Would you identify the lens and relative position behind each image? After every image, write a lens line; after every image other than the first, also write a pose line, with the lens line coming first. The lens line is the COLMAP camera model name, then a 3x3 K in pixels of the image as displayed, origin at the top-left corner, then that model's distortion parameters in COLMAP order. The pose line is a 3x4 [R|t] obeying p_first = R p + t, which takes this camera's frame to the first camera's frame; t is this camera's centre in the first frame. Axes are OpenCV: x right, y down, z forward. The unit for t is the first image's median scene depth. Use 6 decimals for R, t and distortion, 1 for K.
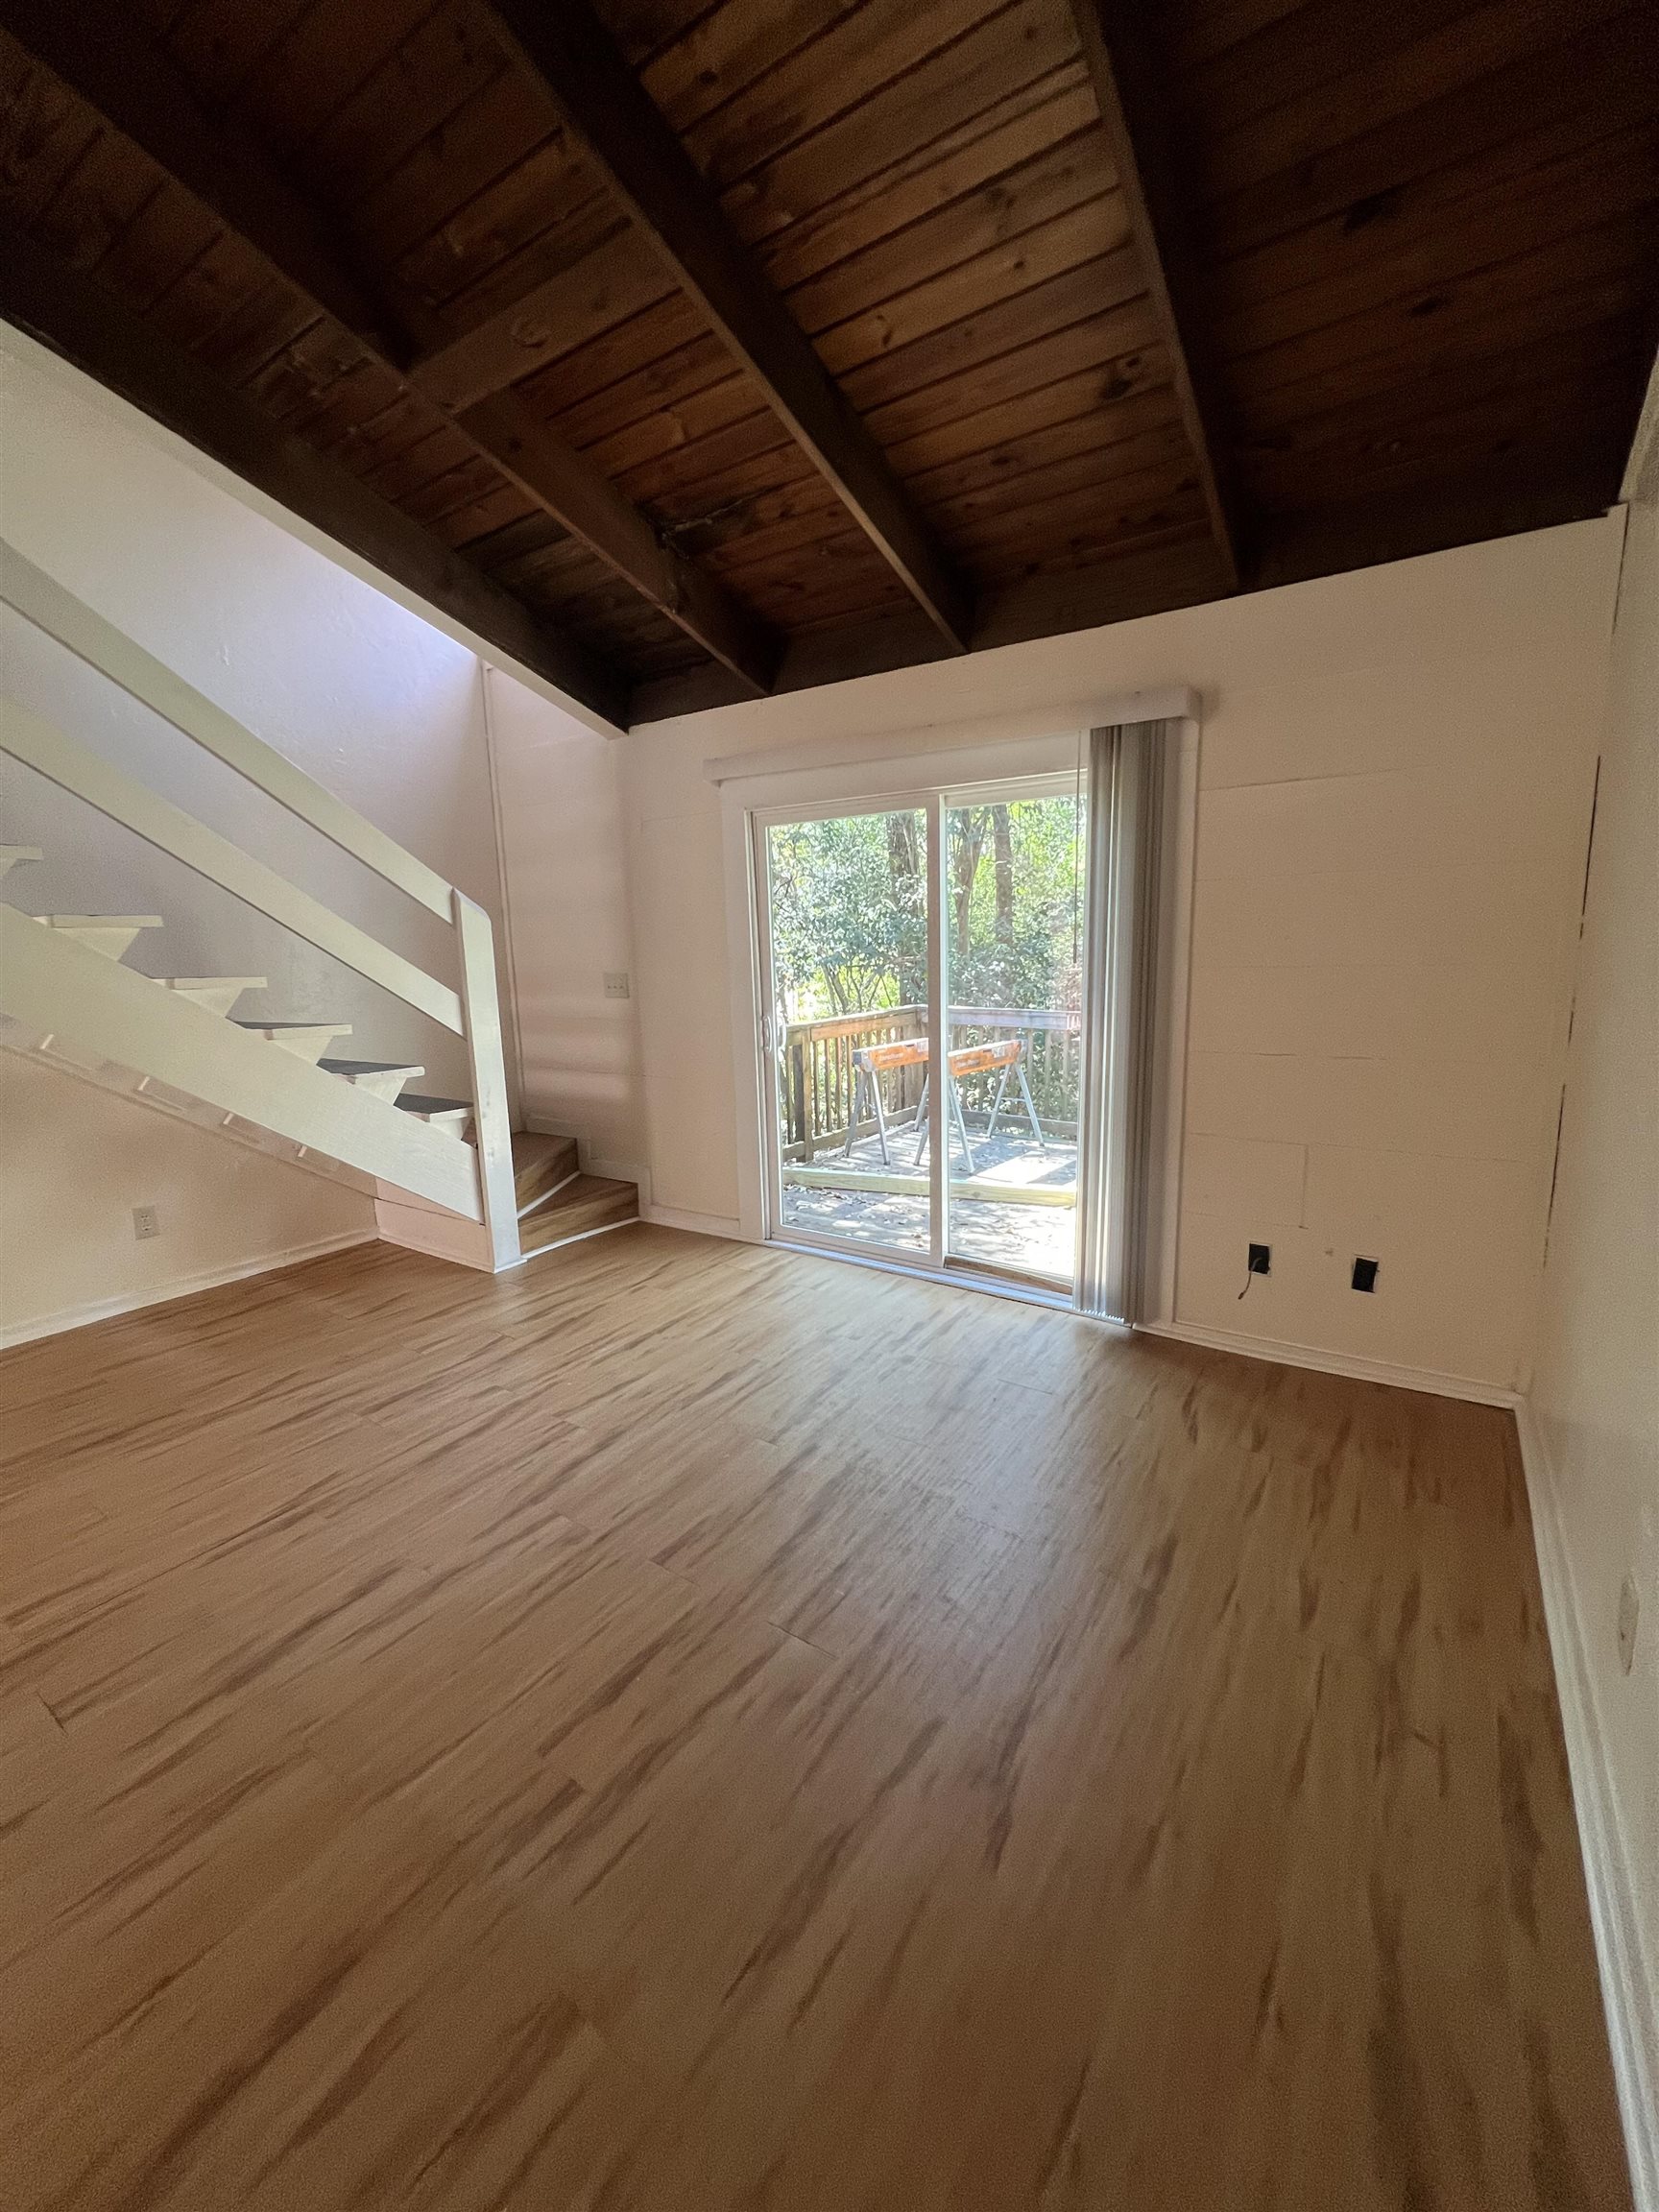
lens RADIAL K [[888.2, 0, 825.6], [0, 888.2, 1110.1], [0, 0, 1]] dist [-0.002049, 0.001212]
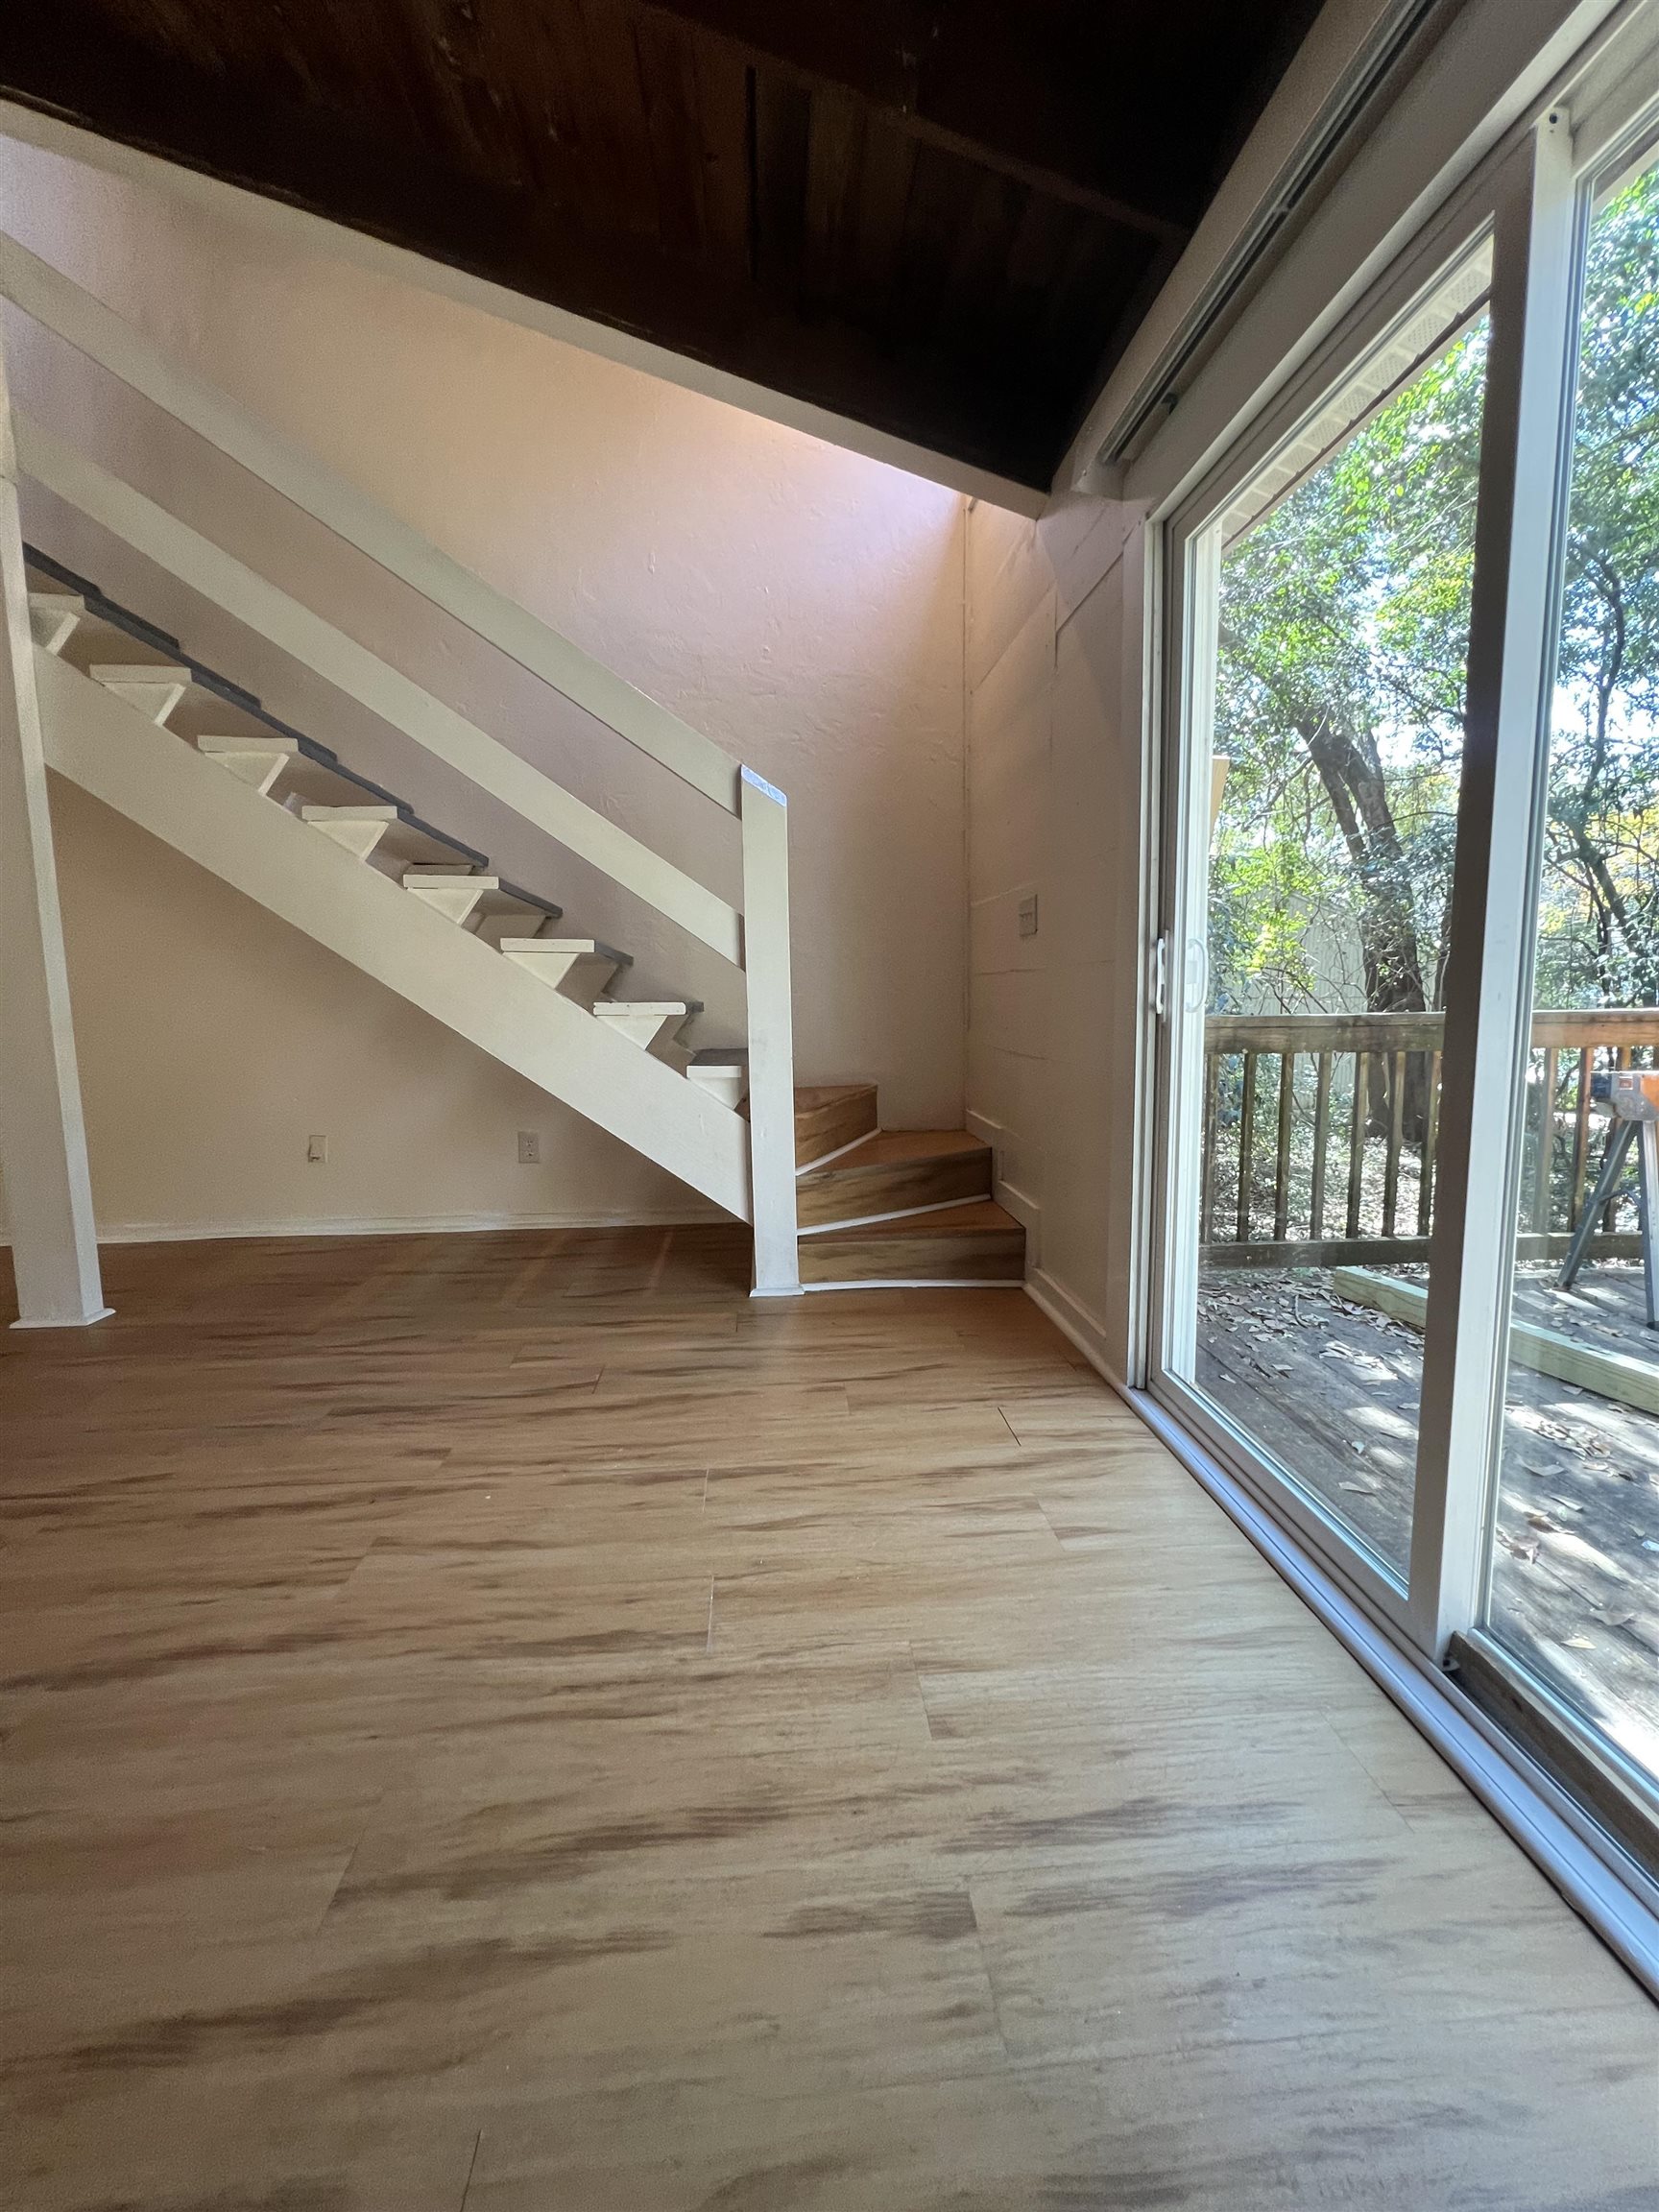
lens RADIAL K [[888.2, 0, 832.2], [0, 888.2, 1097.3], [0, 0, 1]] dist [-0.002049, 0.001212]
pose [[0.625844, 0.108604, -0.772350, 0.281799], [-0.148987, 0.988670, 0.018297, -0.000890], [0.765586, 0.103619, 0.634934, 0.765287]]
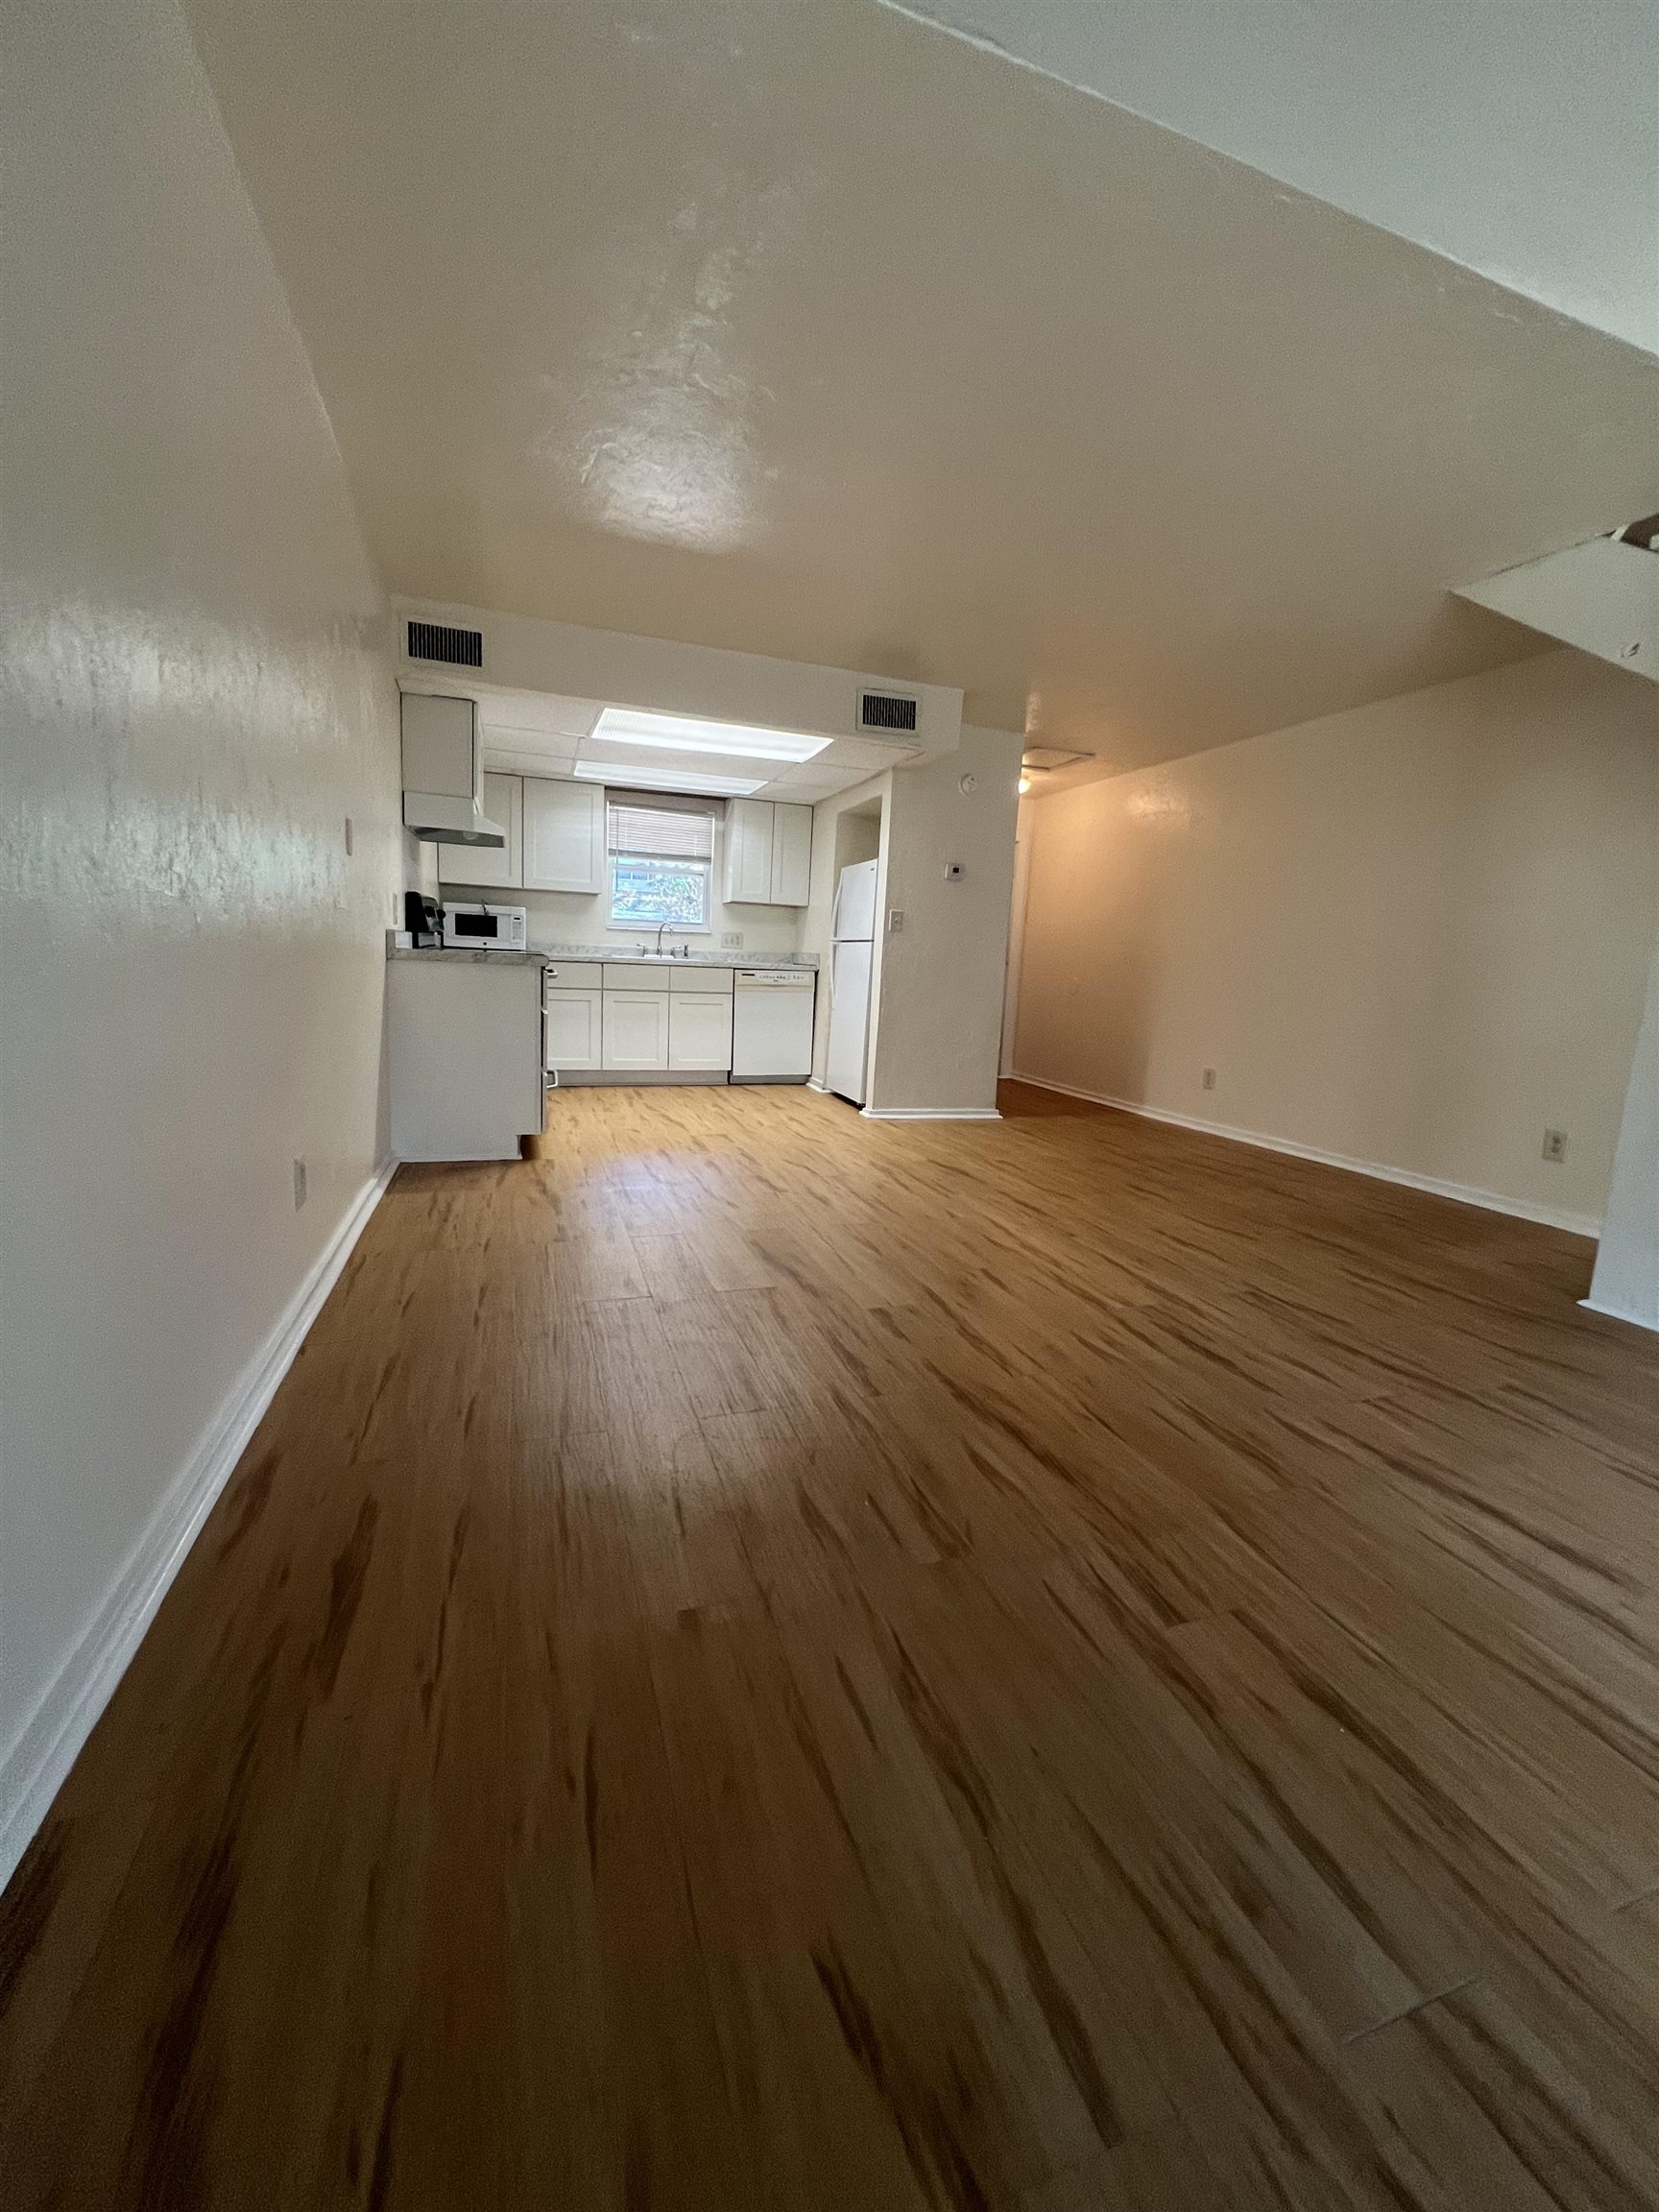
lens RADIAL K [[888.2, 0, 836.0], [0, 888.2, 1098.0], [0, 0, 1]] dist [-0.002049, 0.001212]
pose [[-0.591680, 0.116876, -0.797656, 0.284672], [-0.187177, 0.942480, 0.276939, 0.051910], [0.784142, 0.313162, -0.535771, 0.539490]]
